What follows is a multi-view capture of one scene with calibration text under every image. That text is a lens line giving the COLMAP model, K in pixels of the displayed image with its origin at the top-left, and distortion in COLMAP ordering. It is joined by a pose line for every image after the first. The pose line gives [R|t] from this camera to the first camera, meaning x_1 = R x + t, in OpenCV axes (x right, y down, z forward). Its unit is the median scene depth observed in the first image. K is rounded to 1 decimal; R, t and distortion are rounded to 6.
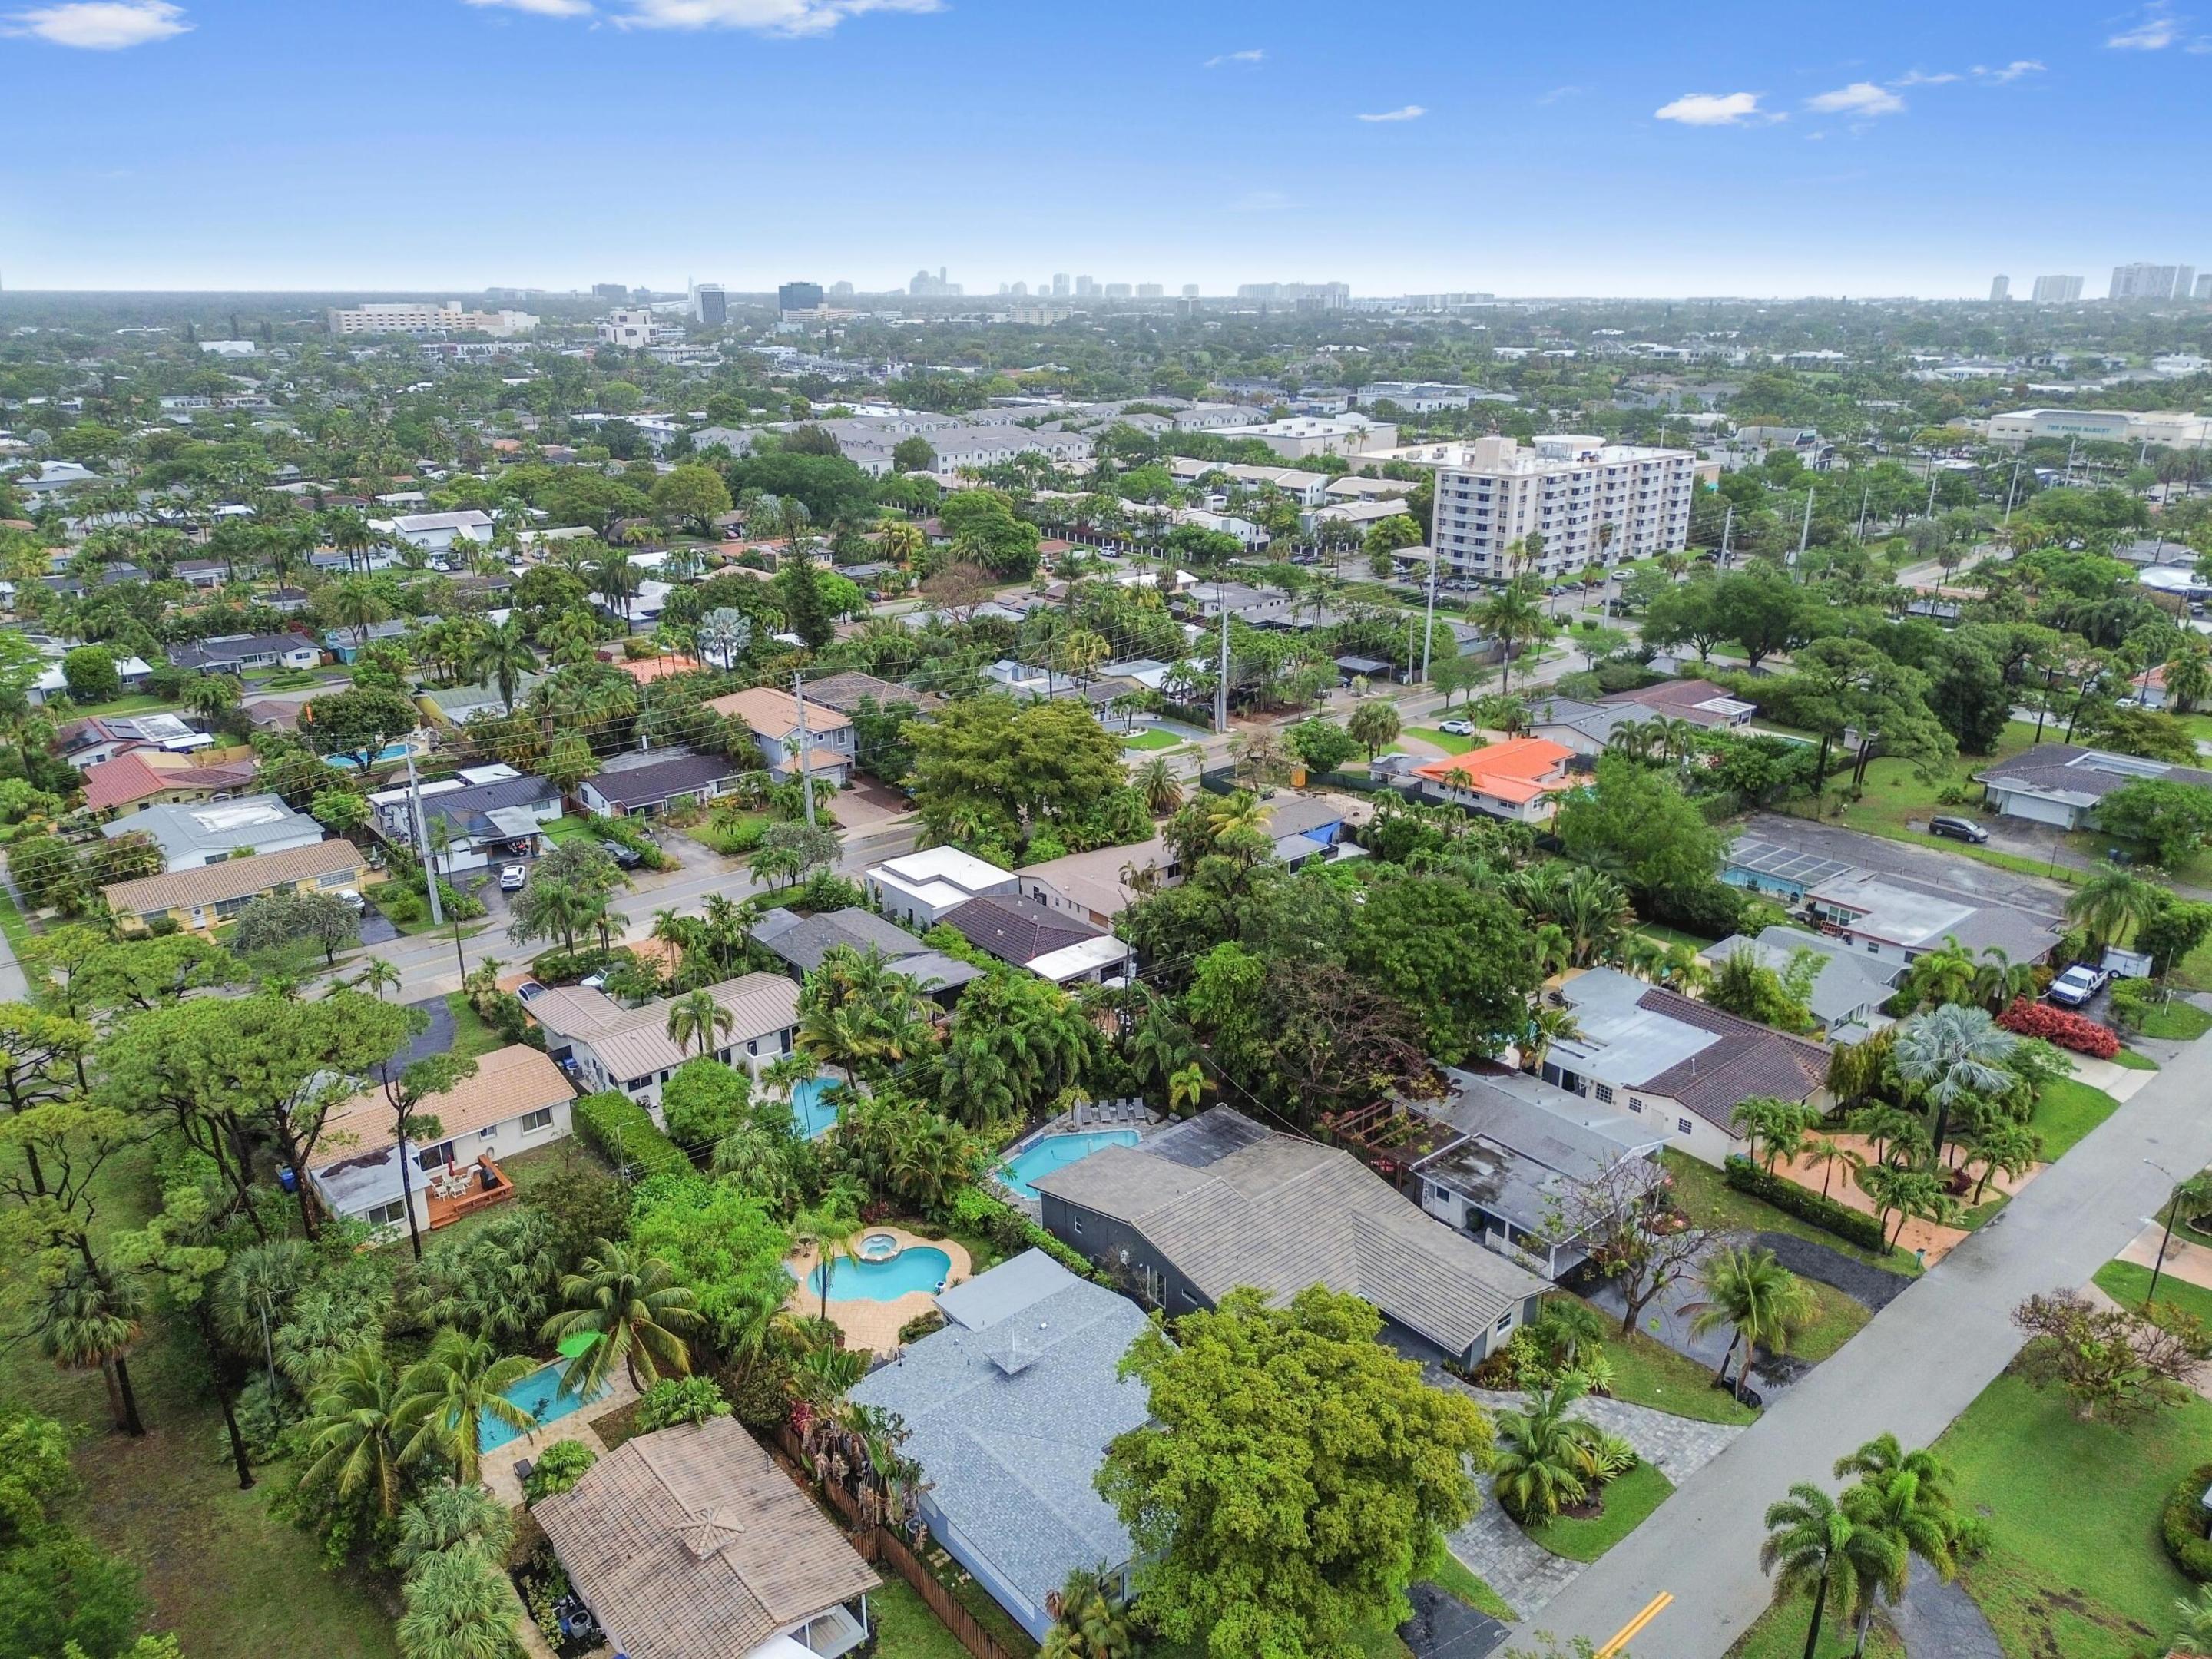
lens RADIAL K [[1560.3, 0, 1106.0], [0, 1560.3, 829.5], [0, 0, 1]] dist [0.020182, -0.000082]
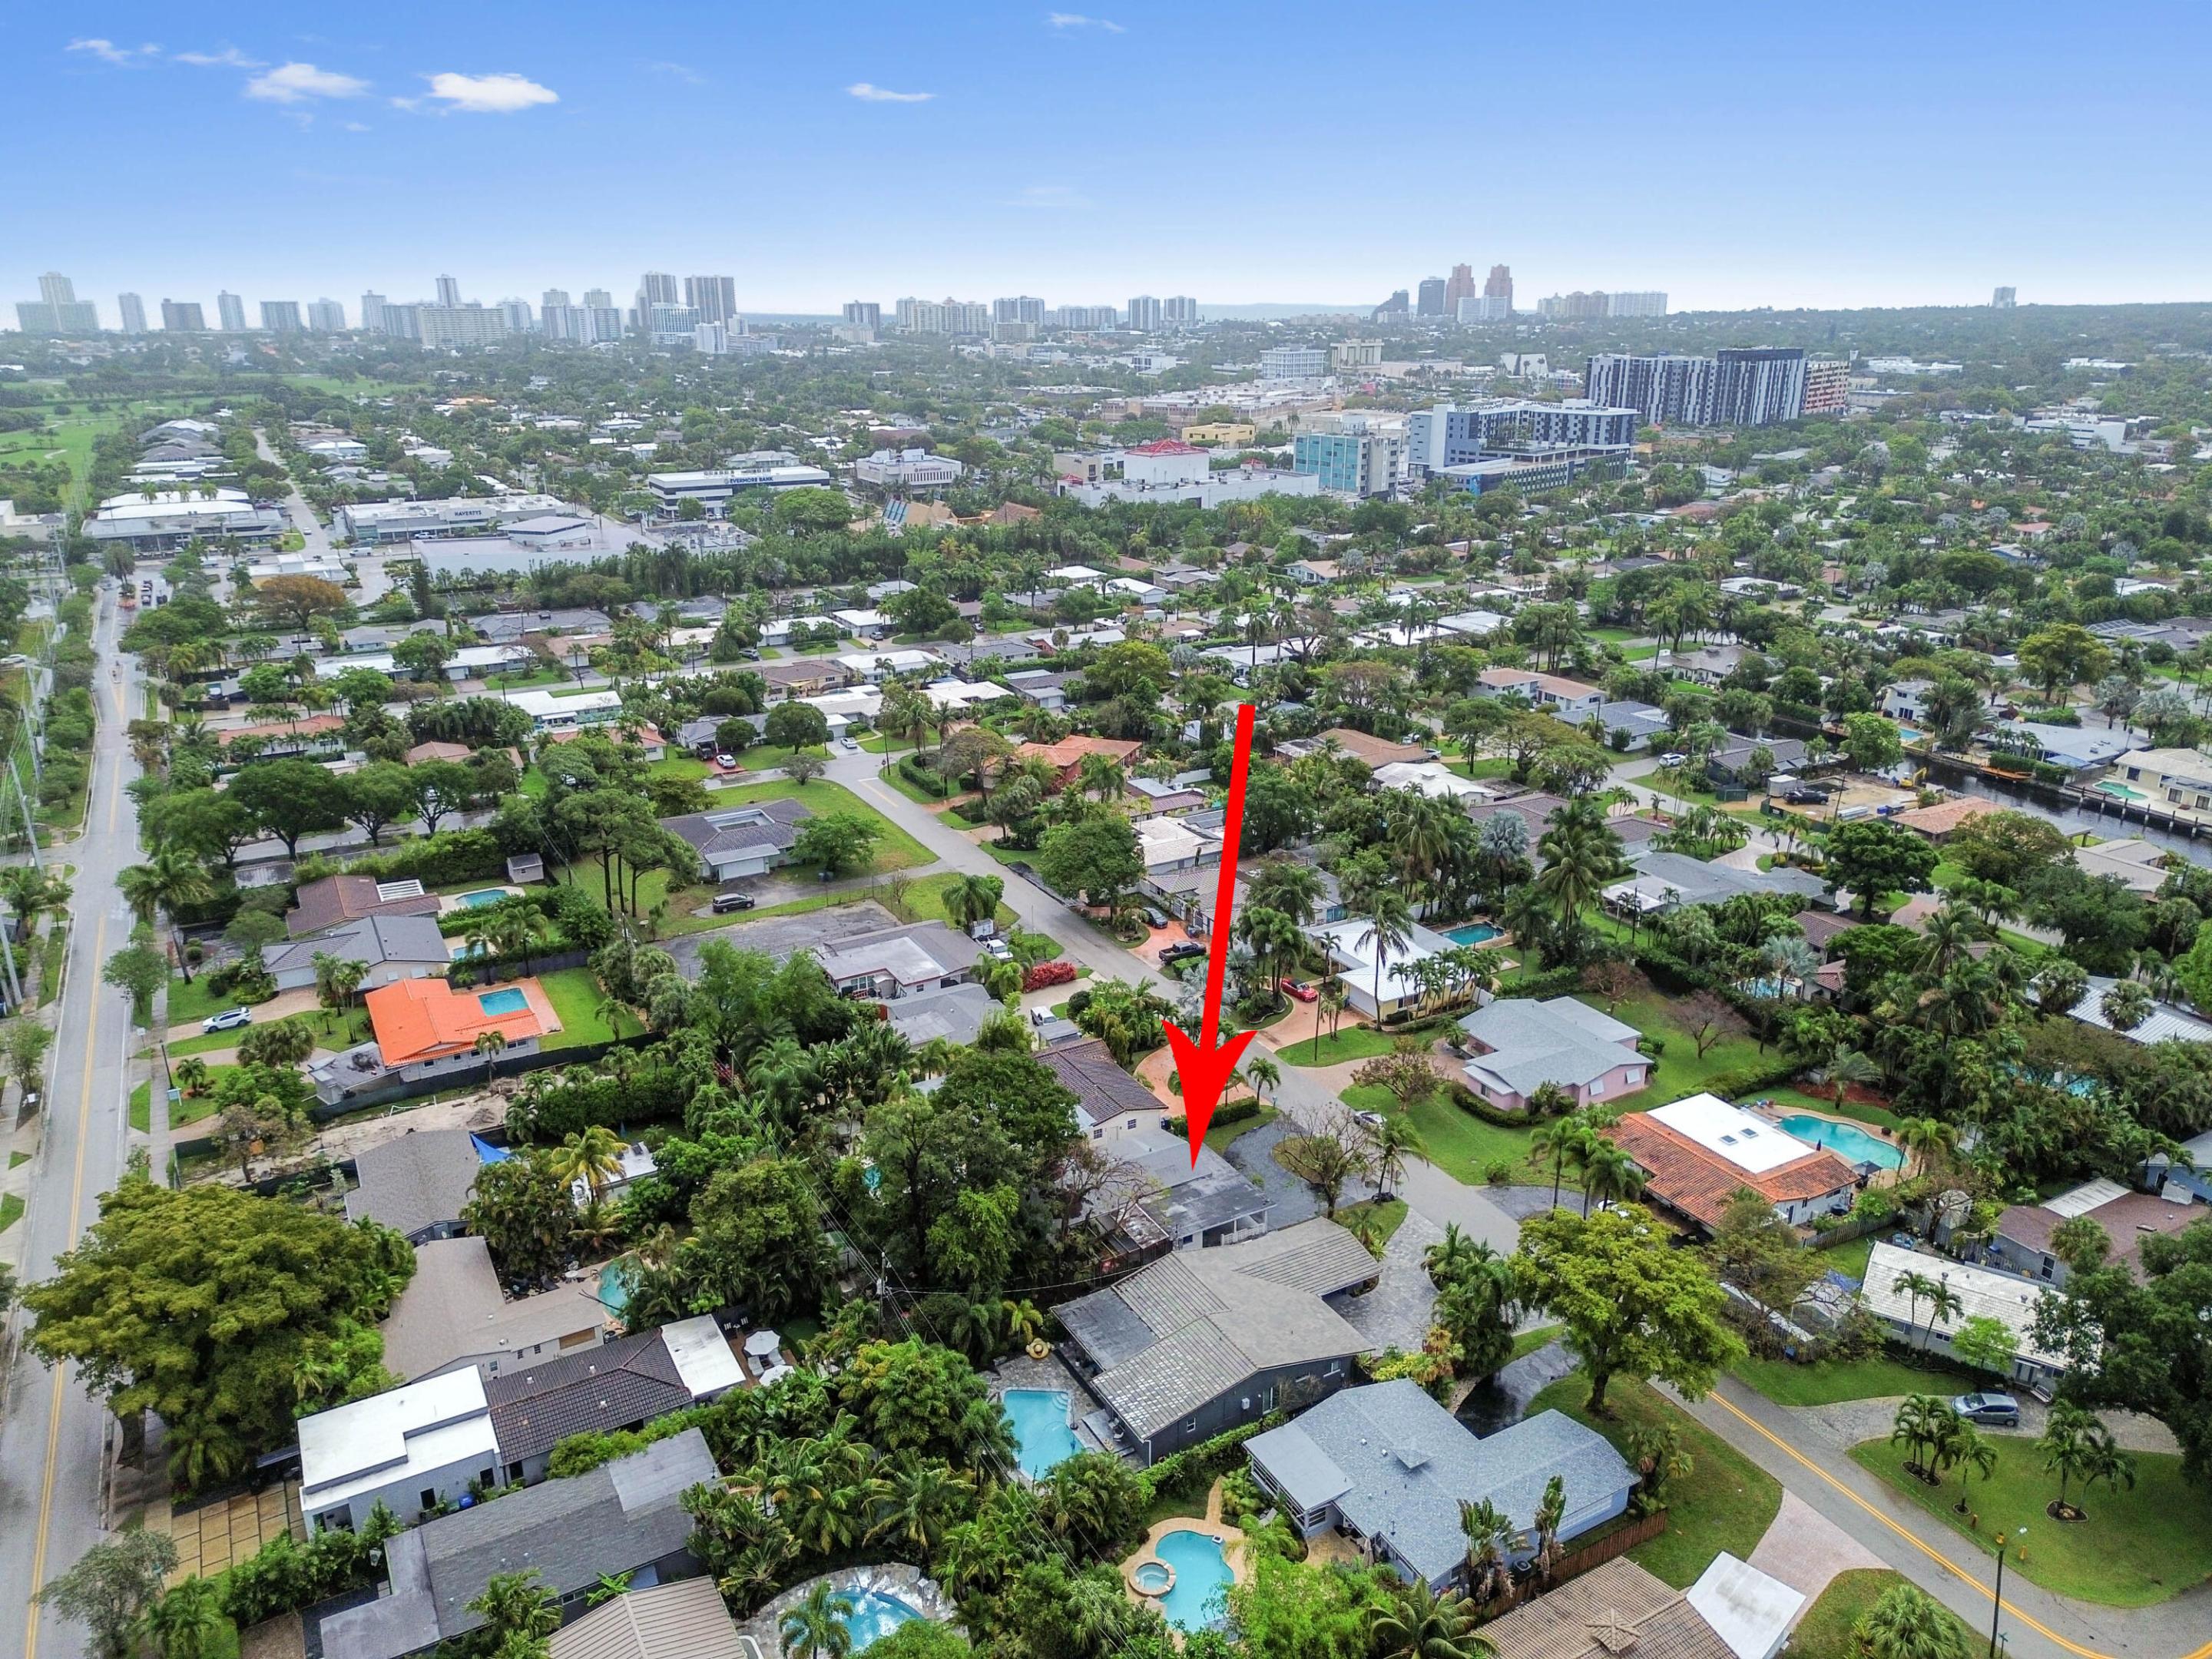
lens RADIAL K [[1560.3, 0, 1106.0], [0, 1560.3, 829.5], [0, 0, 1]] dist [0.020182, -0.000082]
pose [[0.188276, -0.316601, 0.929686, -0.682558], [0.327373, 0.912708, 0.244521, -0.322988], [-0.925948, 0.258317, 0.275488, 0.433367]]
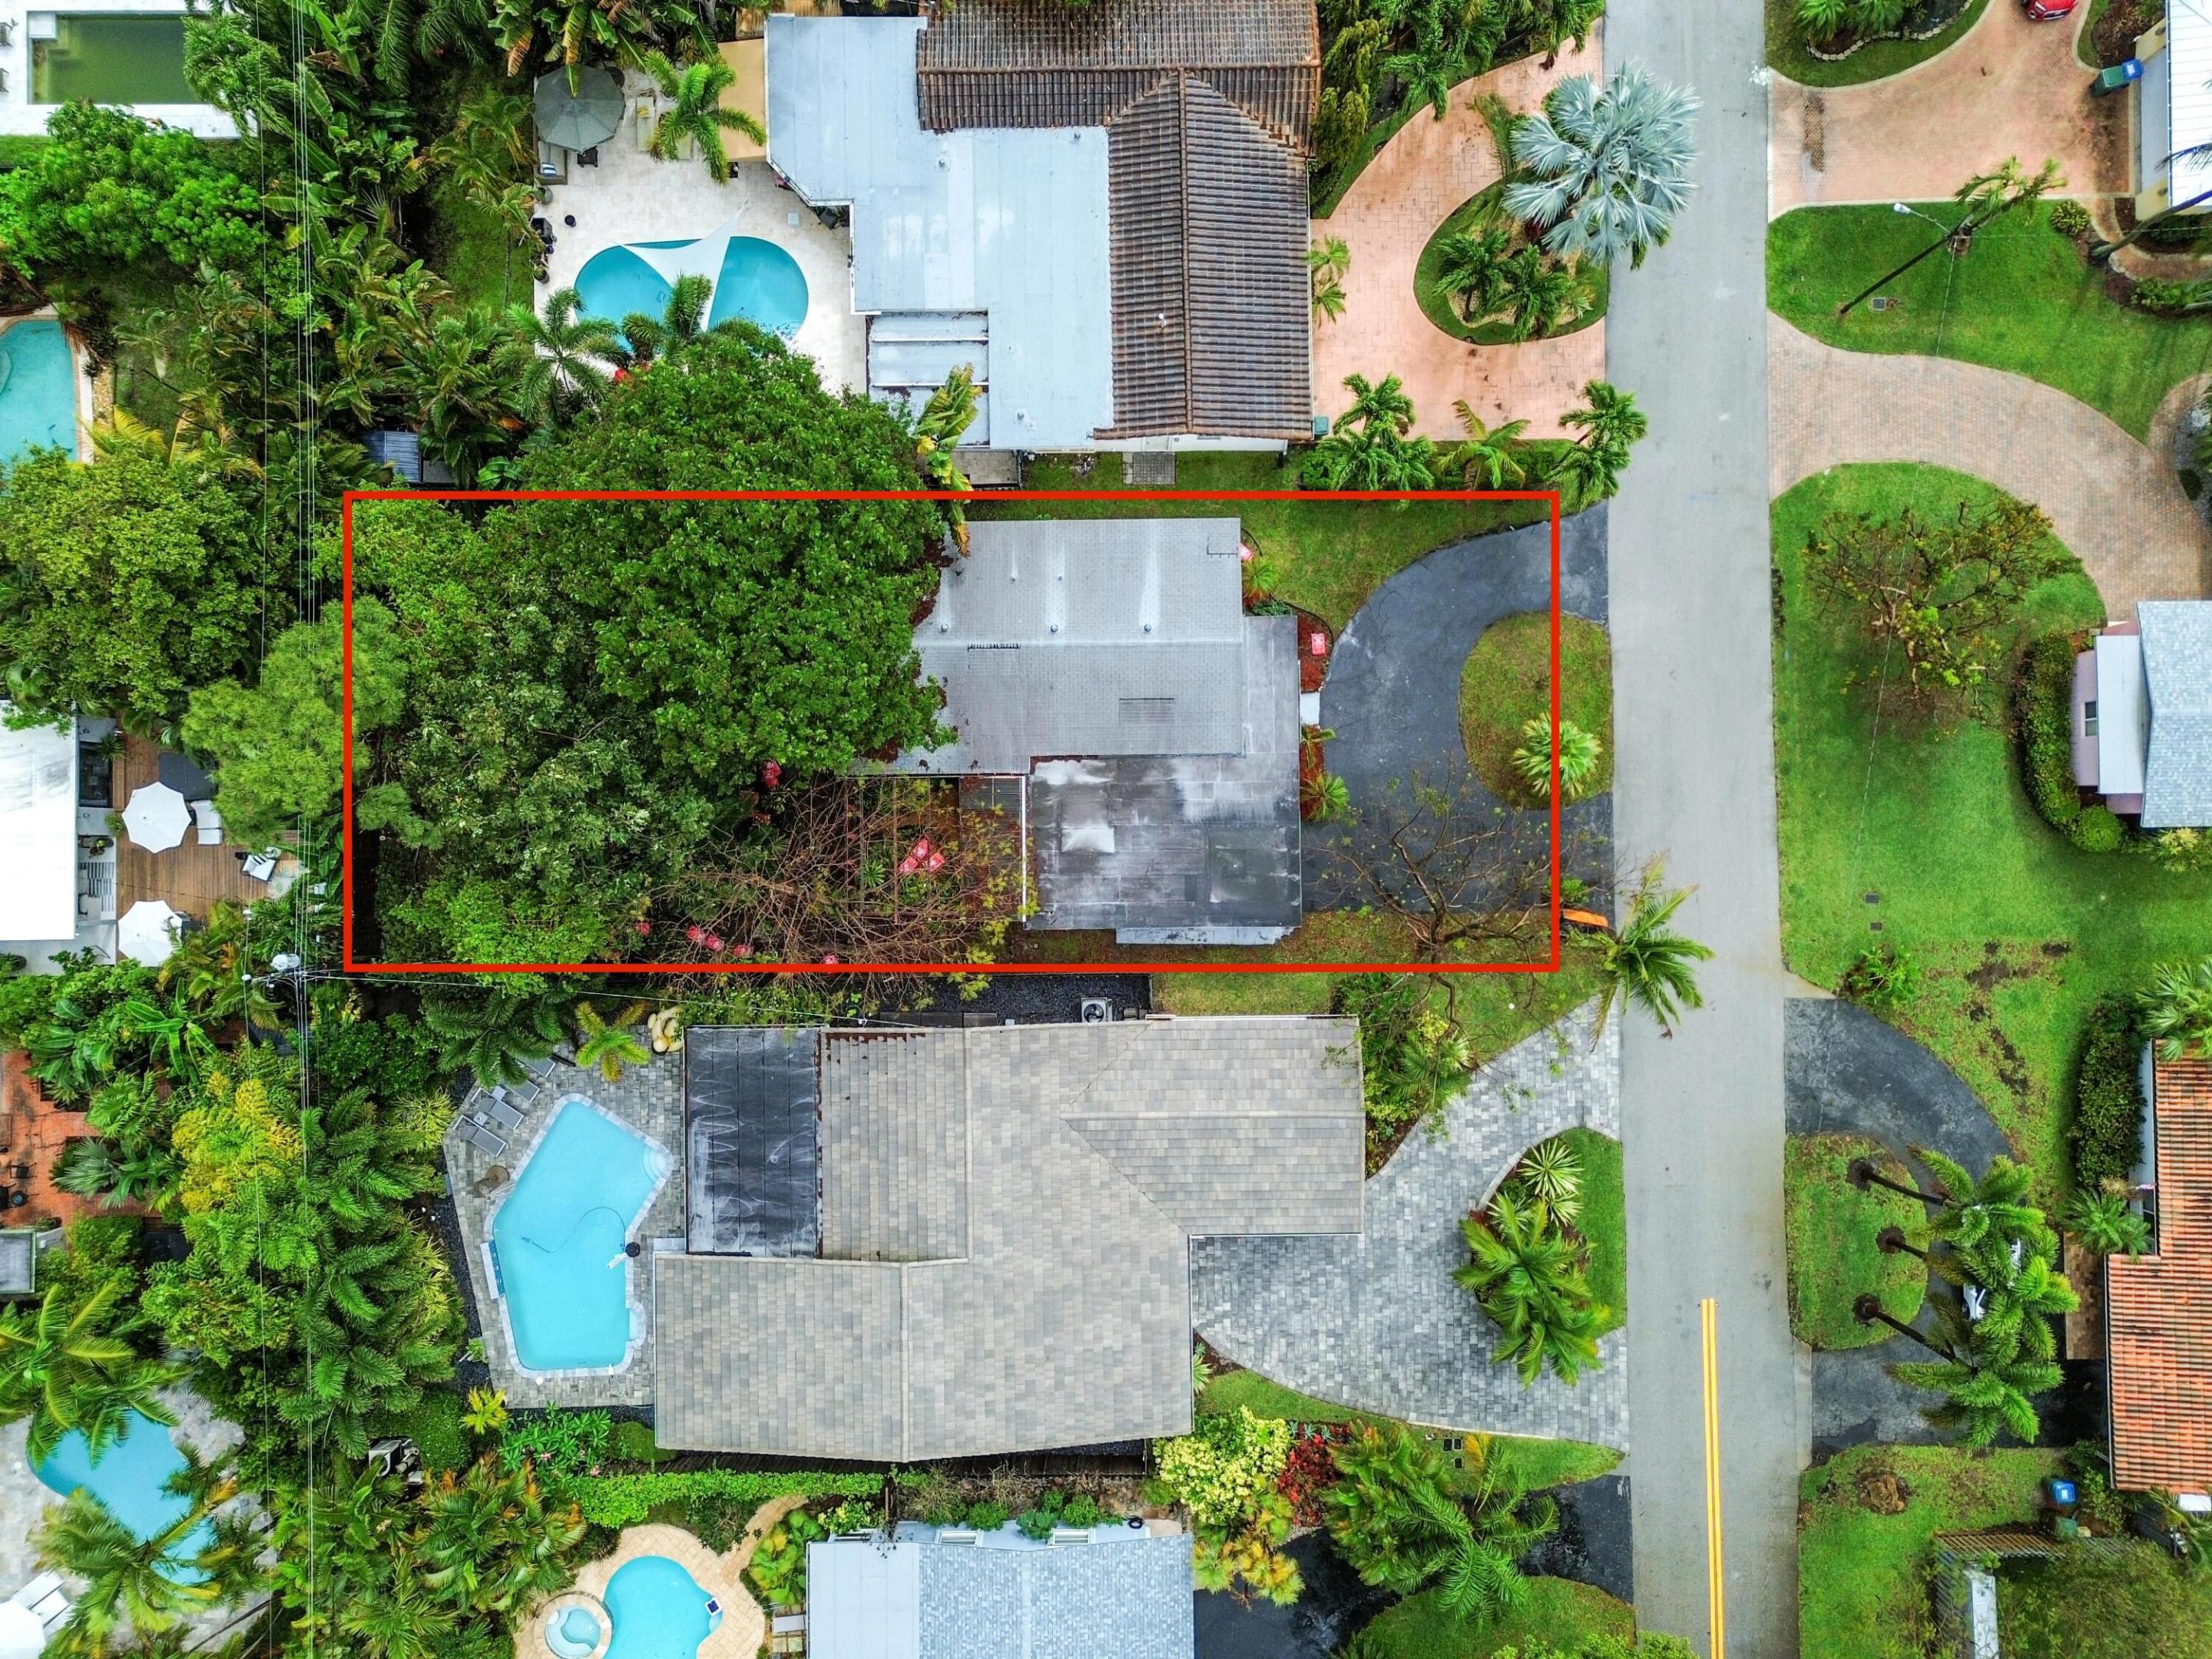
lens RADIAL K [[1560.3, 0, 1106.0], [0, 1560.3, 829.5], [0, 0, 1]] dist [0.020182, -0.000082]
pose [[0.634974, -0.772483, 0.008852, 0.183868], [0.272894, 0.235007, 0.932899, -0.263129], [-0.722728, -0.589951, 0.360029, 0.563146]]
